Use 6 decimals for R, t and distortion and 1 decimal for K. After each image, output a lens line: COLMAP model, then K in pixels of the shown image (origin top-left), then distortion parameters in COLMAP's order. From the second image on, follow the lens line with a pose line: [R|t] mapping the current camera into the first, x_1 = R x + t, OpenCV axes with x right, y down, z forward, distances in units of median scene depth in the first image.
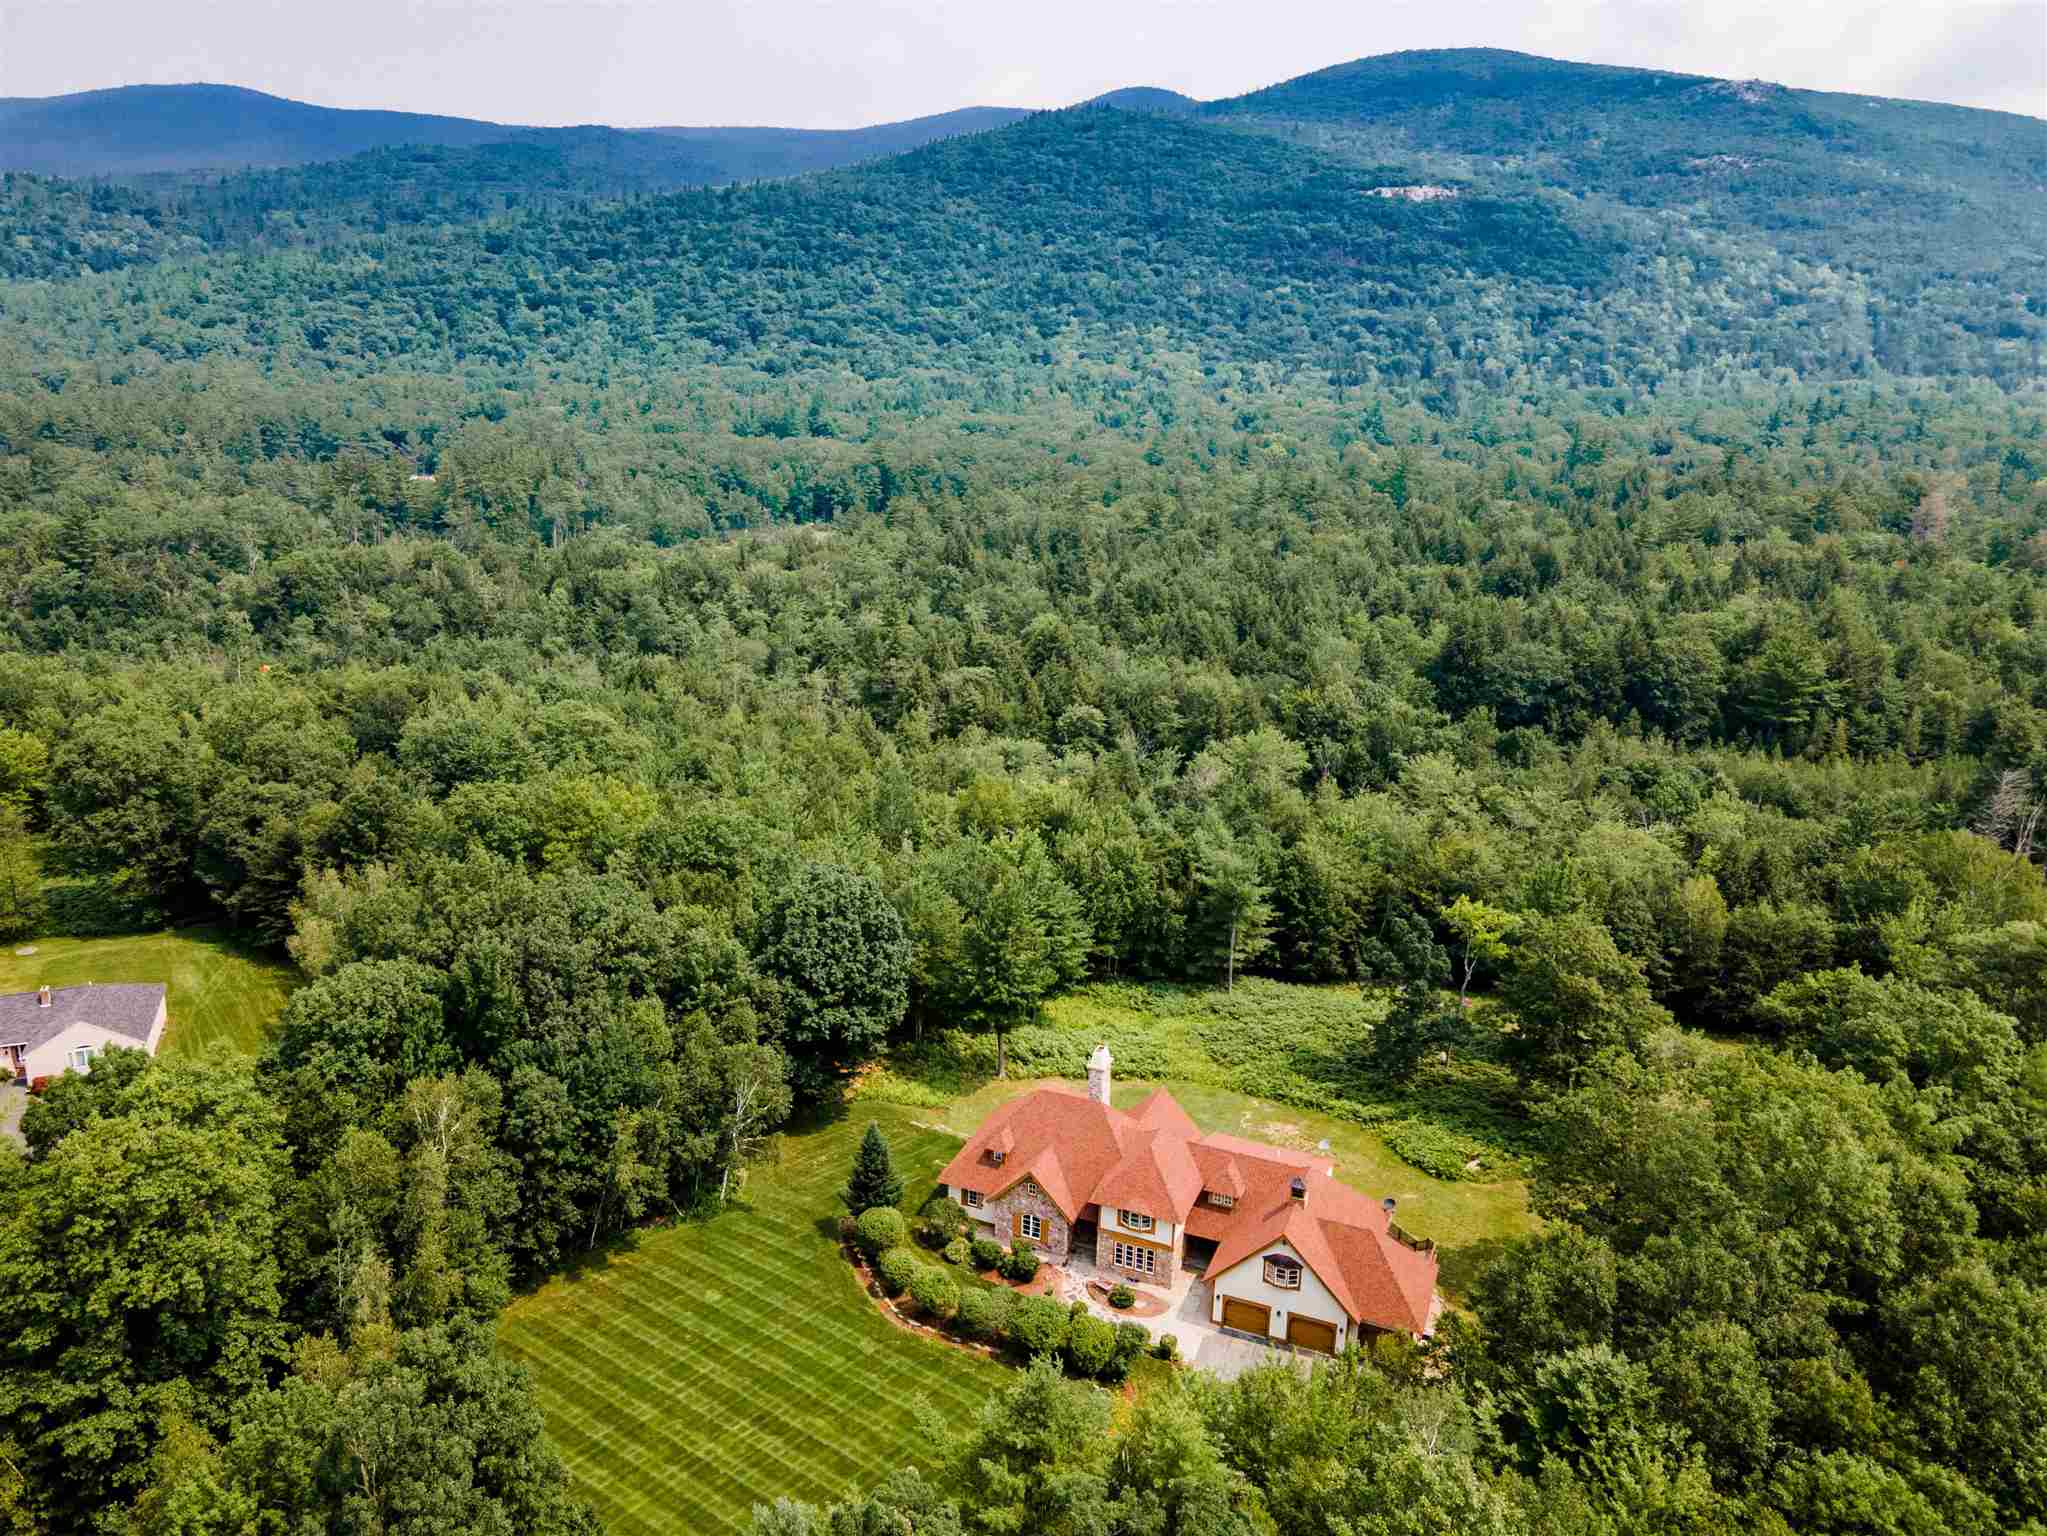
lens RADIAL K [[1554.3, 0, 963.0], [0, 1554.3, 761.0], [0, 0, 1]] dist [0.031178, 0.013856]
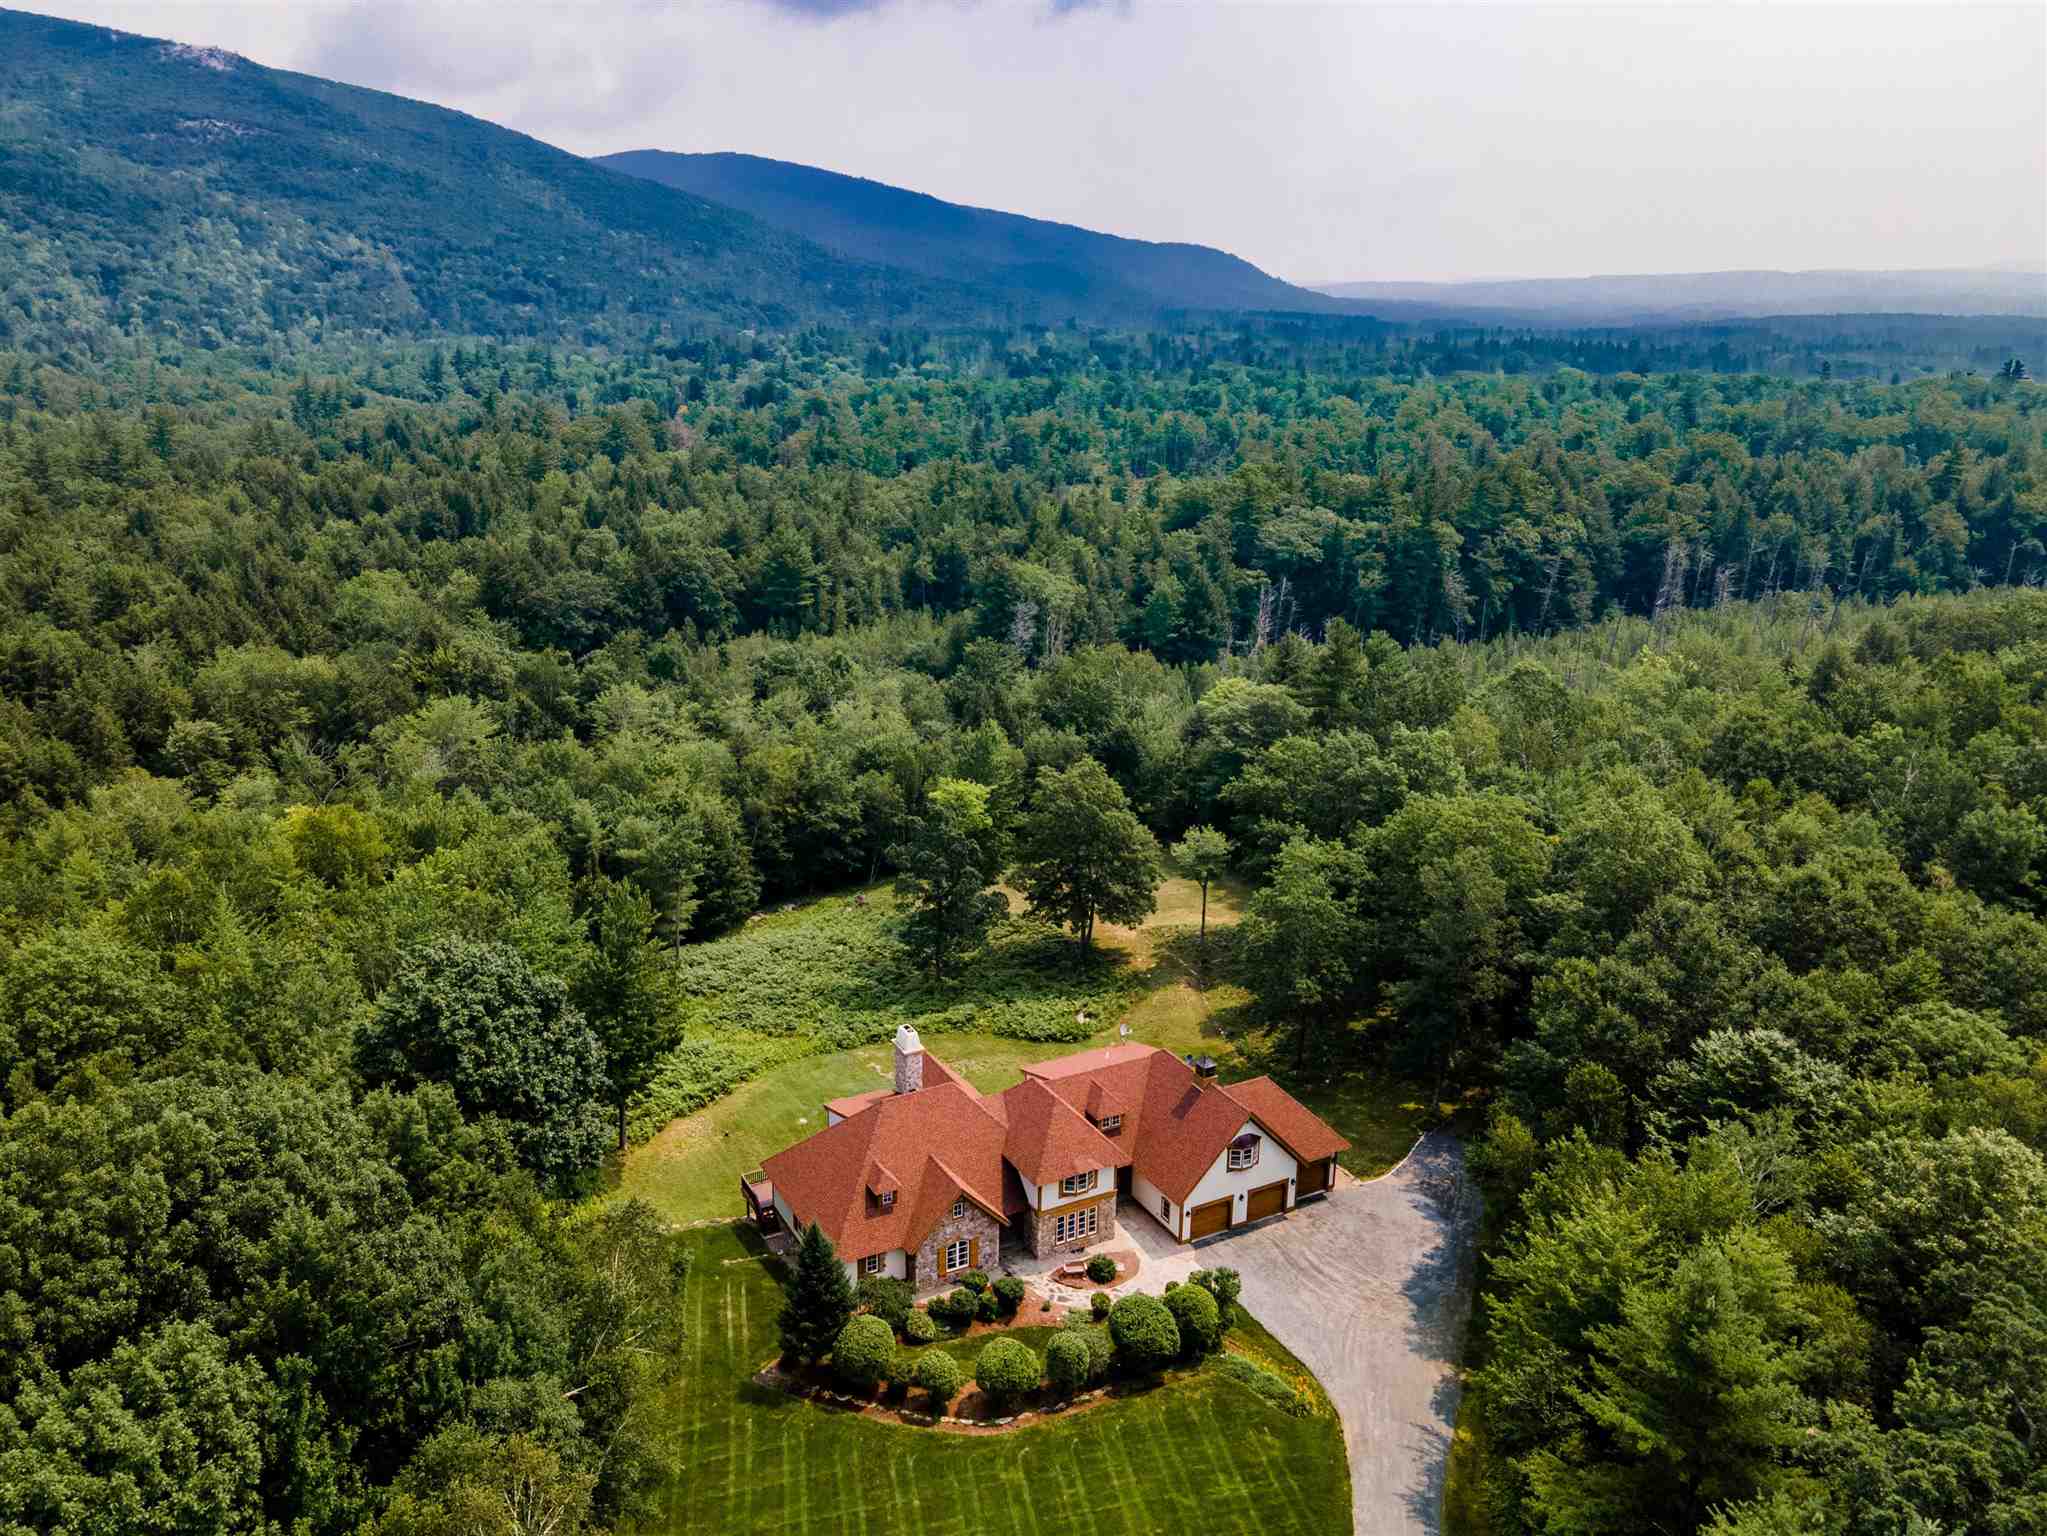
lens RADIAL K [[1521.3, 0, 936.8], [0, 1521.3, 756.2], [0, 0, 1]] dist [0.032558, 0.018927]
pose [[0.636386, -0.229036, 0.736584, -0.059312], [0.216743, 0.969525, 0.114209, -0.005958], [-0.740295, 0.086968, 0.666634, 0.053985]]
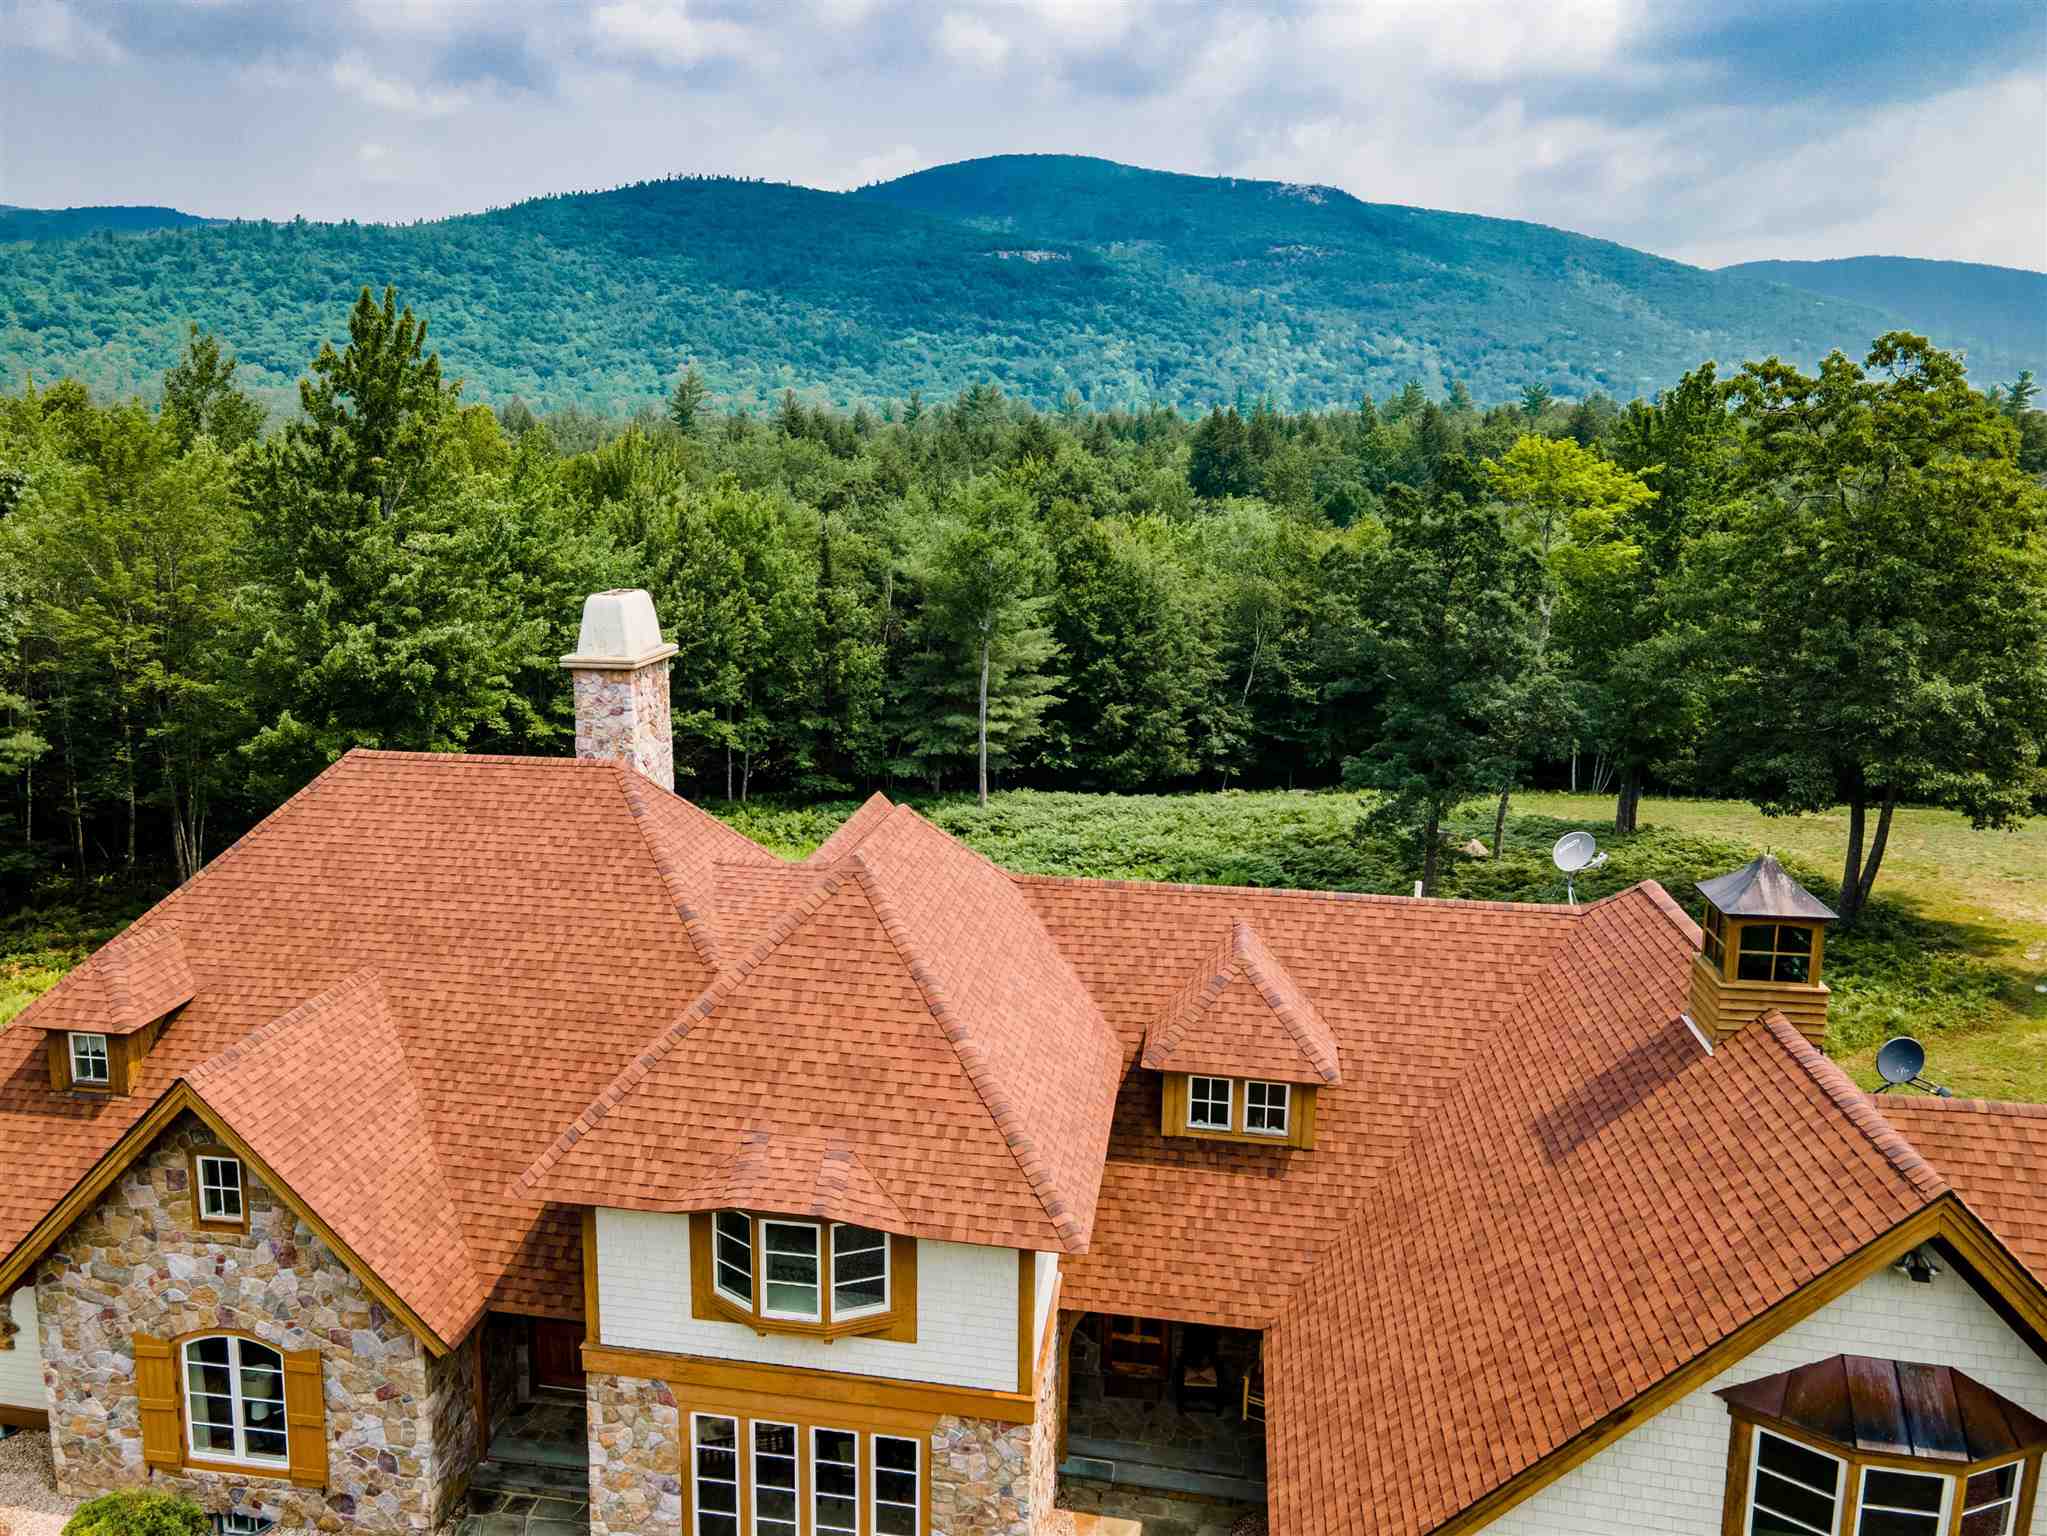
lens RADIAL K [[1521.3, 0, 972.4], [0, 1521.3, 755.6], [0, 0, 1]] dist [0.032558, 0.018927]
pose [[0.971760, -0.051809, 0.230212, 0.010804], [0.069907, 0.995012, -0.071160, 0.029065], [-0.225377, 0.085244, 0.970535, 0.095684]]
